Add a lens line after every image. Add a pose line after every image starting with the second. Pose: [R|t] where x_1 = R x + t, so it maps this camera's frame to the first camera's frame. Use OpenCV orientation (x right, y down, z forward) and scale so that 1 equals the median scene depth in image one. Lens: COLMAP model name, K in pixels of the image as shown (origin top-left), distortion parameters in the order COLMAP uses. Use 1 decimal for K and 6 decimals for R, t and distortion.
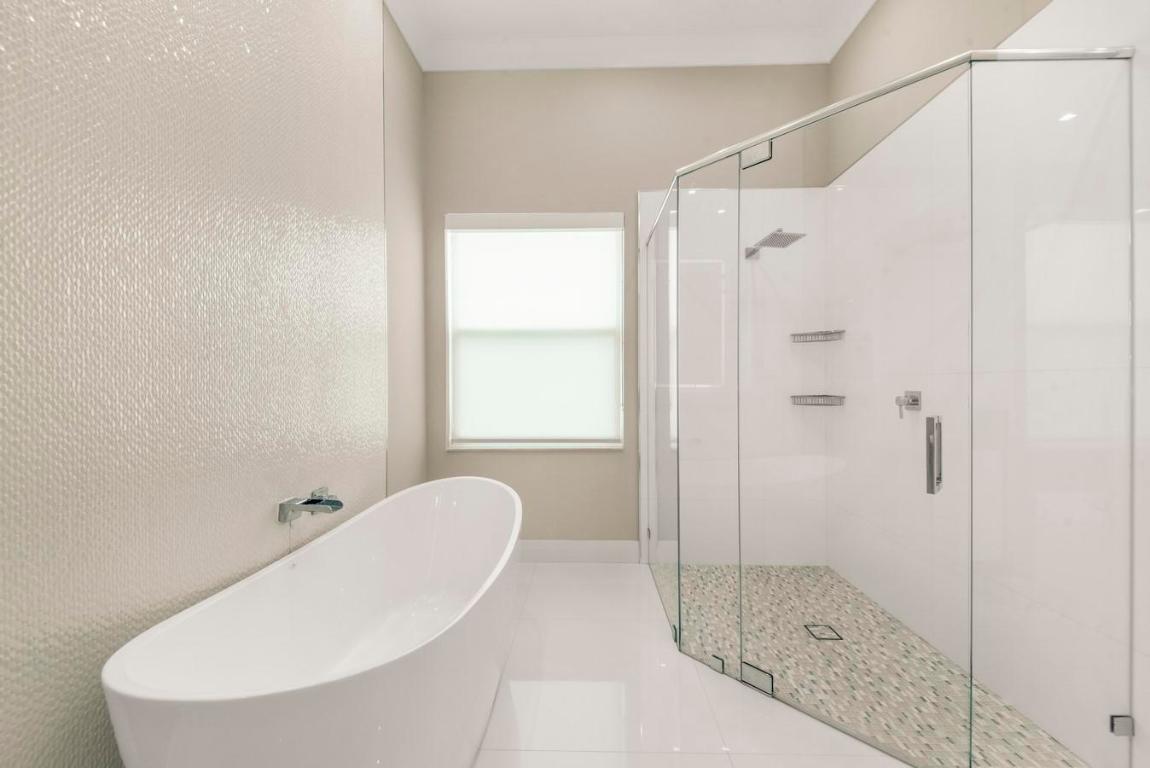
lens RADIAL K [[448.4, 0, 579.9], [0, 448.4, 388.0], [0, 0, 1]] dist [0.000081, -0.000023]
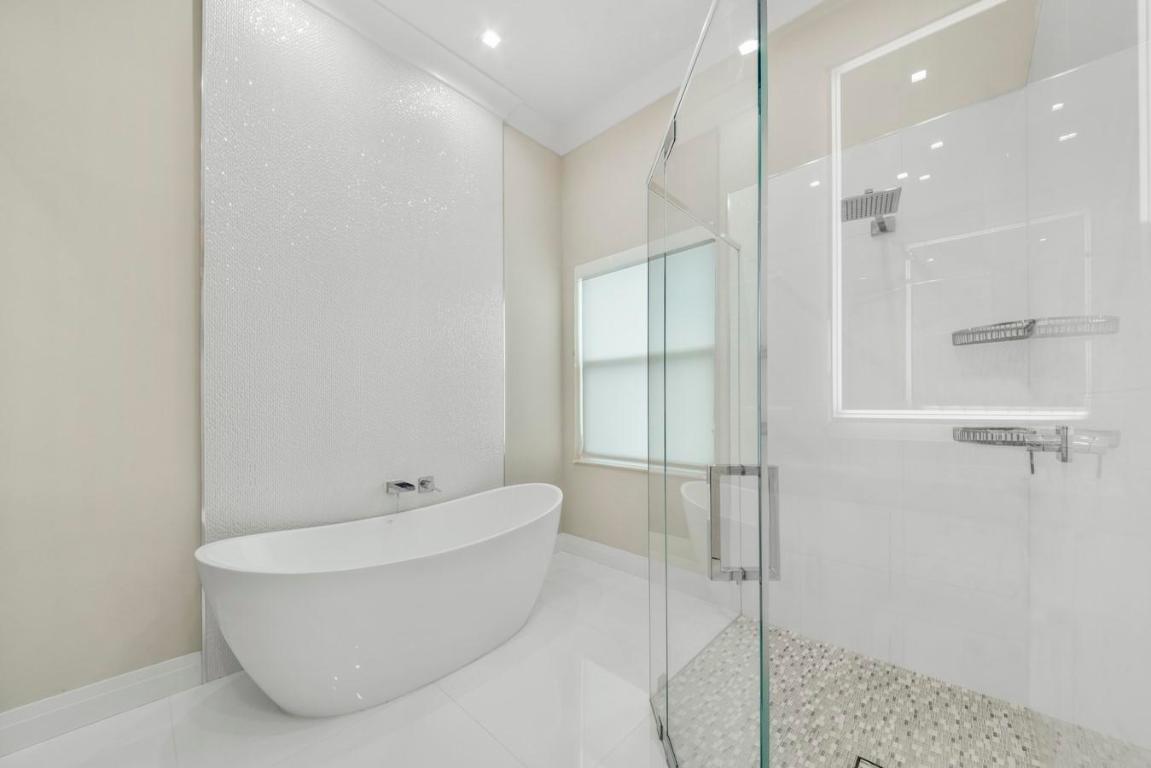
lens RADIAL K [[414.1, 0, 574.4], [0, 414.1, 411.1], [0, 0, 1]] dist [0.026956, -0.013823]
pose [[0.755855, 0.008463, -0.654685, 0.459424], [-0.006978, 0.999964, 0.004870, -0.004300], [0.654702, 0.000888, 0.755886, 0.173087]]
